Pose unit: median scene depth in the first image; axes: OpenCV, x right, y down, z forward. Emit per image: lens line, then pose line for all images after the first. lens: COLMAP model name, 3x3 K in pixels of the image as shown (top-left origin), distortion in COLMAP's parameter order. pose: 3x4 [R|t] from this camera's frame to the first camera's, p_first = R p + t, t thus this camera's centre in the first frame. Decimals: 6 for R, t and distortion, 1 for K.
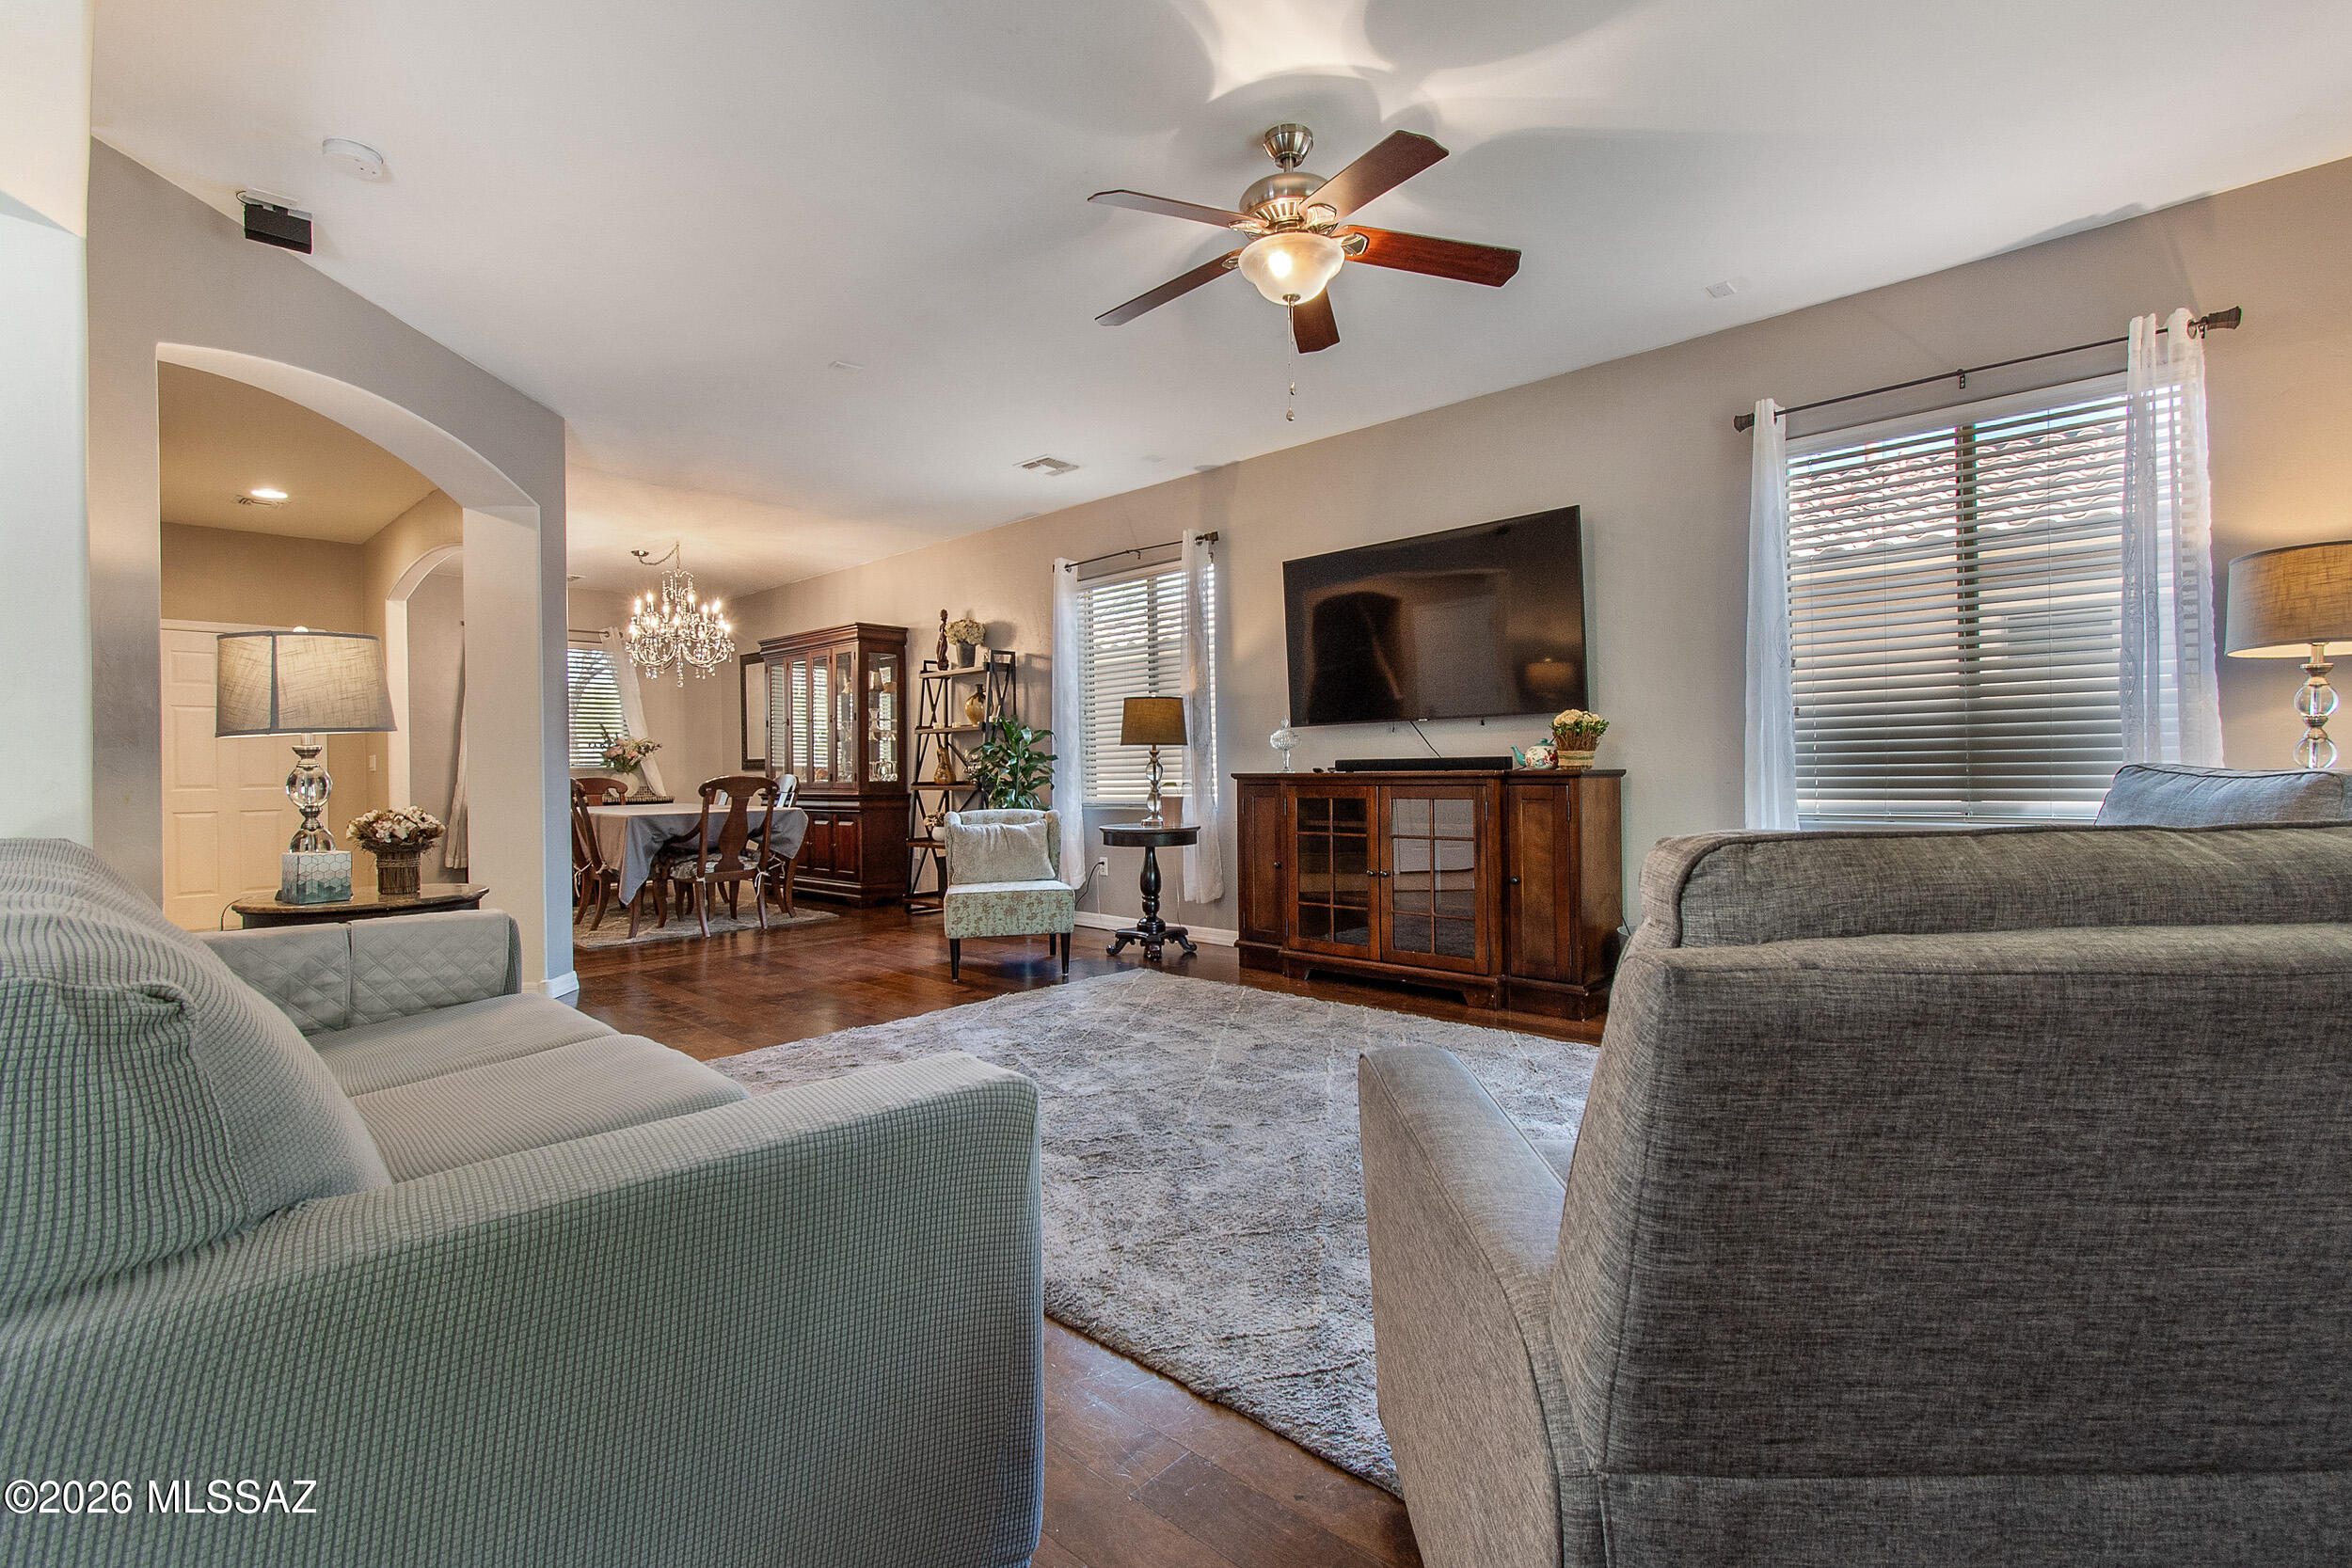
lens RADIAL K [[1061.5, 0, 1227.9], [0, 1061.5, 776.6], [0, 0, 1]] dist [0.009507, -0.000929]
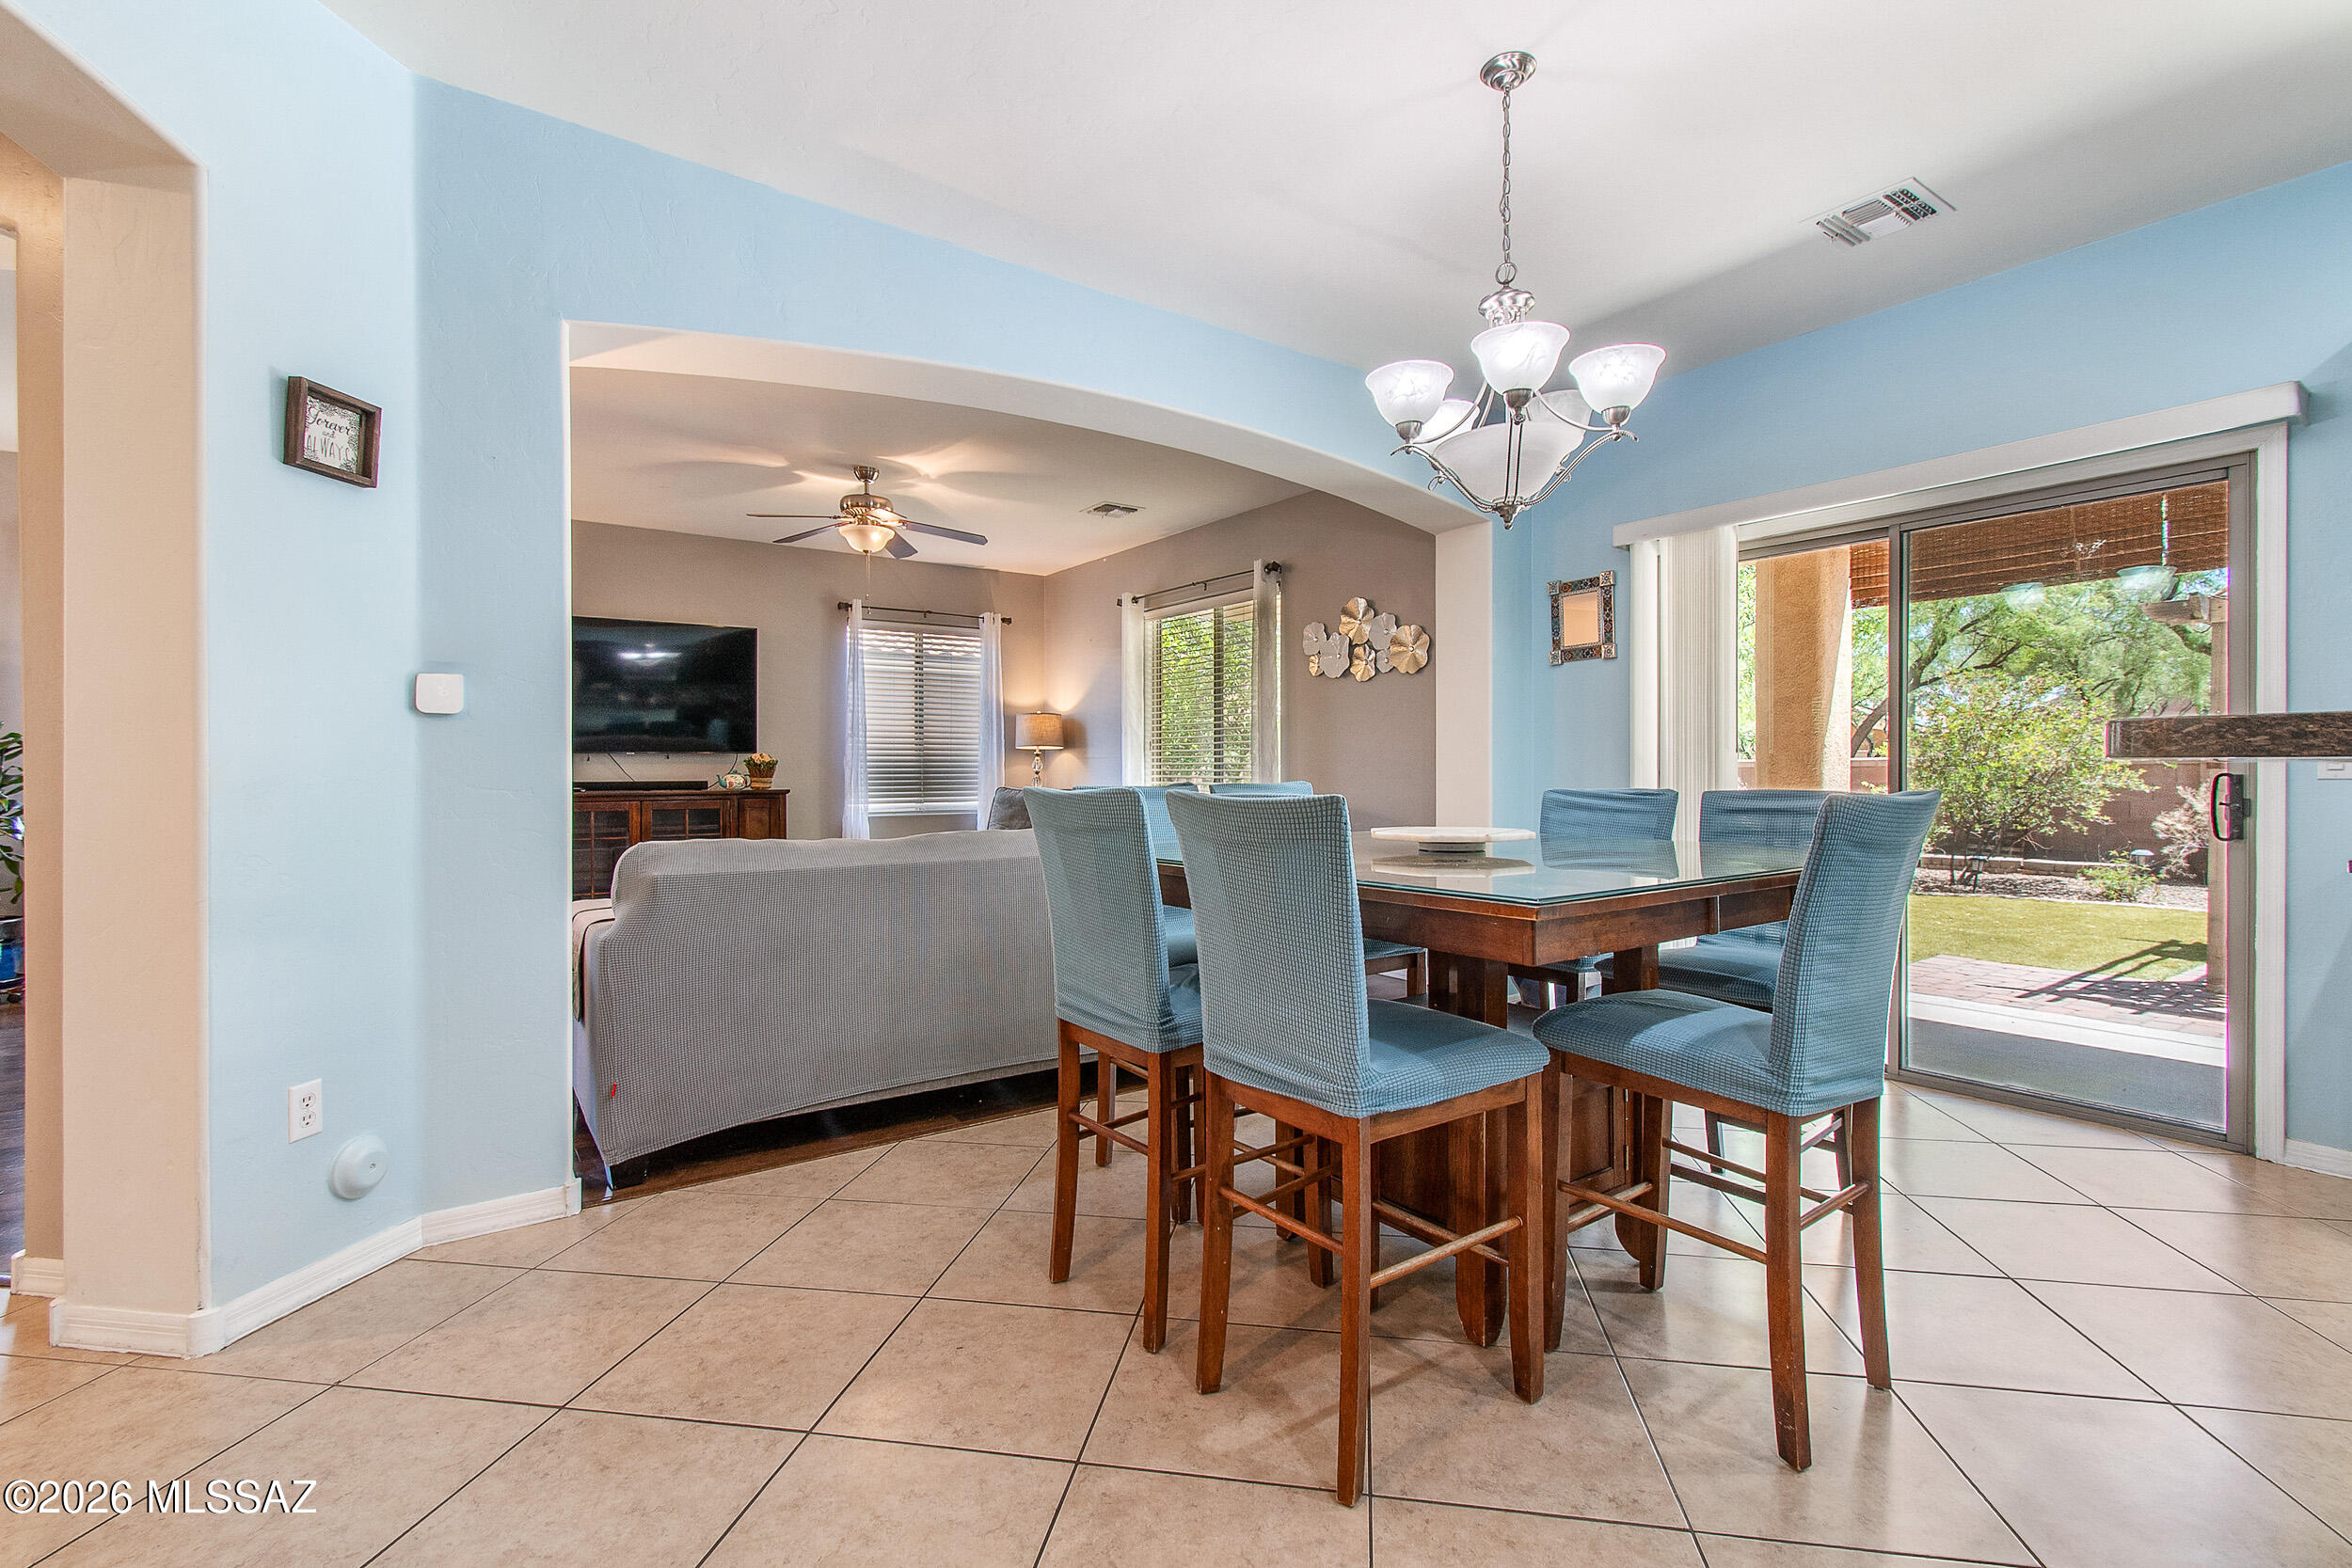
lens RADIAL K [[1061.5, 0, 1194.2], [0, 1061.5, 777.5], [0, 0, 1]] dist [0.009507, -0.000929]
pose [[0.193238, 0.002914, 0.981148, -1.189923], [-0.000630, 0.999996, -0.002846, -0.021618], [-0.981152, -0.000068, 0.193239, 0.023710]]
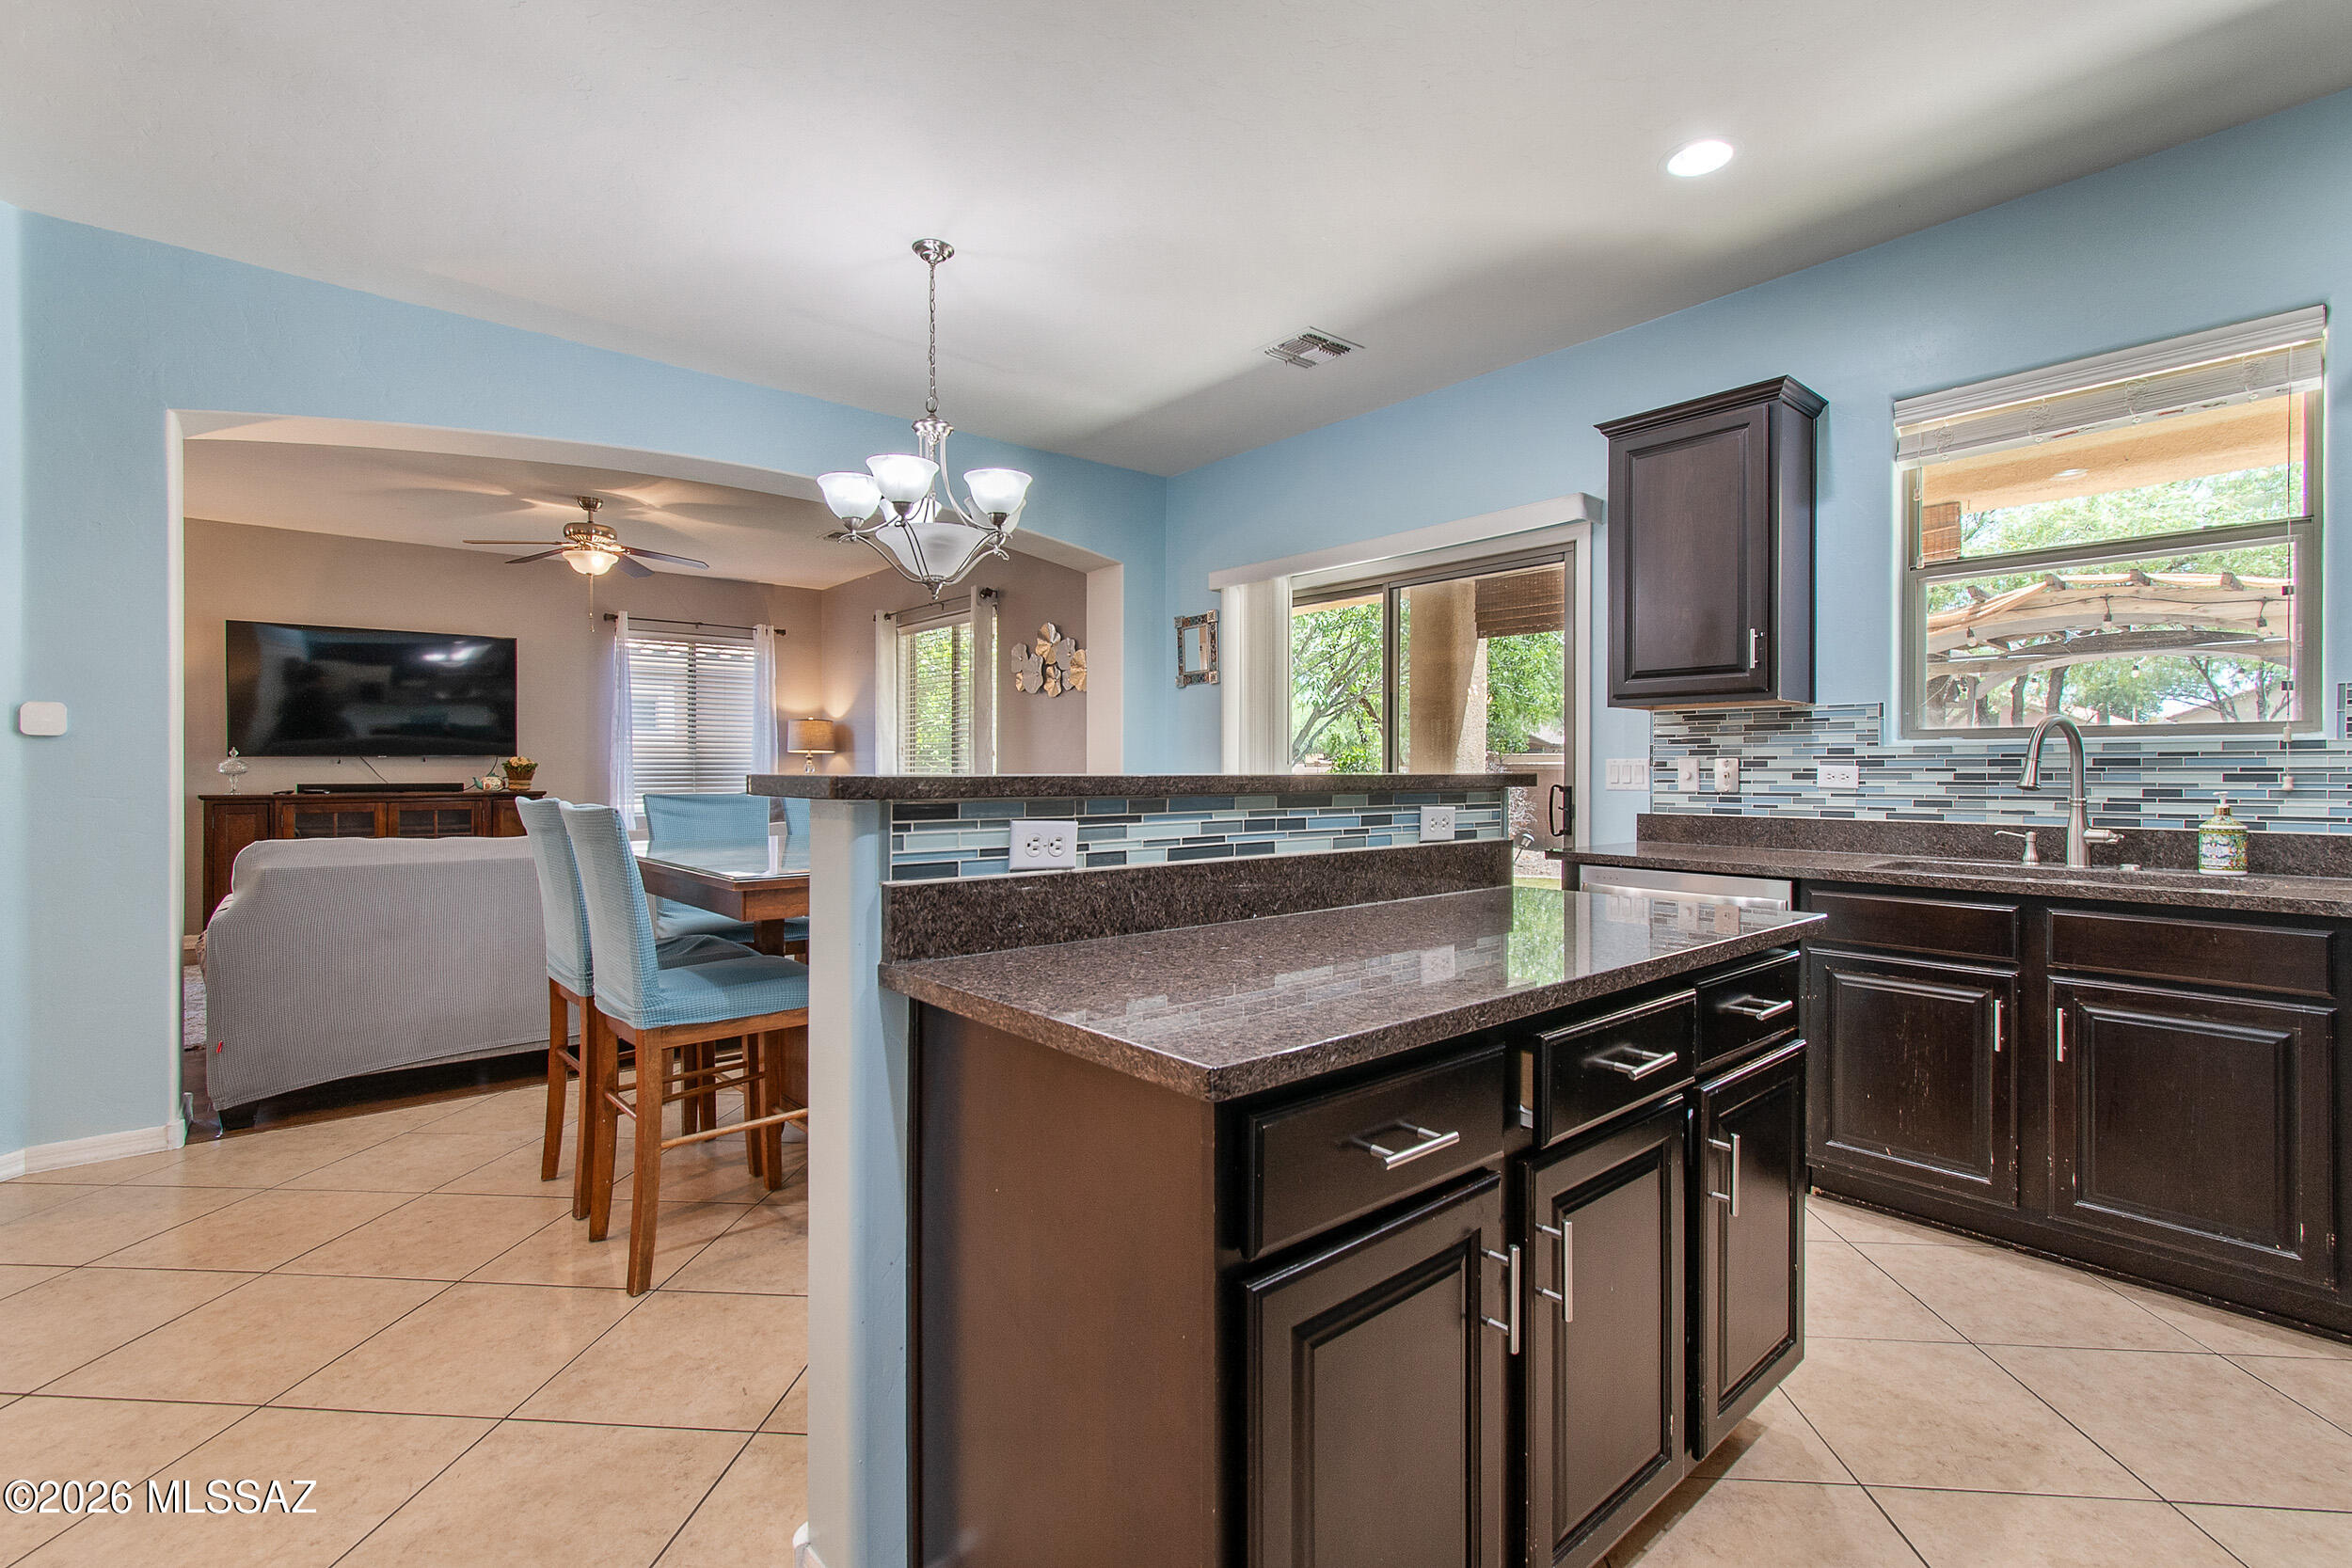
lens RADIAL K [[1061.5, 0, 1173.7], [0, 1061.5, 770.9], [0, 0, 1]] dist [0.009507, -0.000929]
pose [[0.115318, 0.008746, 0.993290, -1.311417], [-0.003902, 0.999958, -0.008352, -0.030351], [-0.993321, -0.002912, 0.115347, -0.268588]]
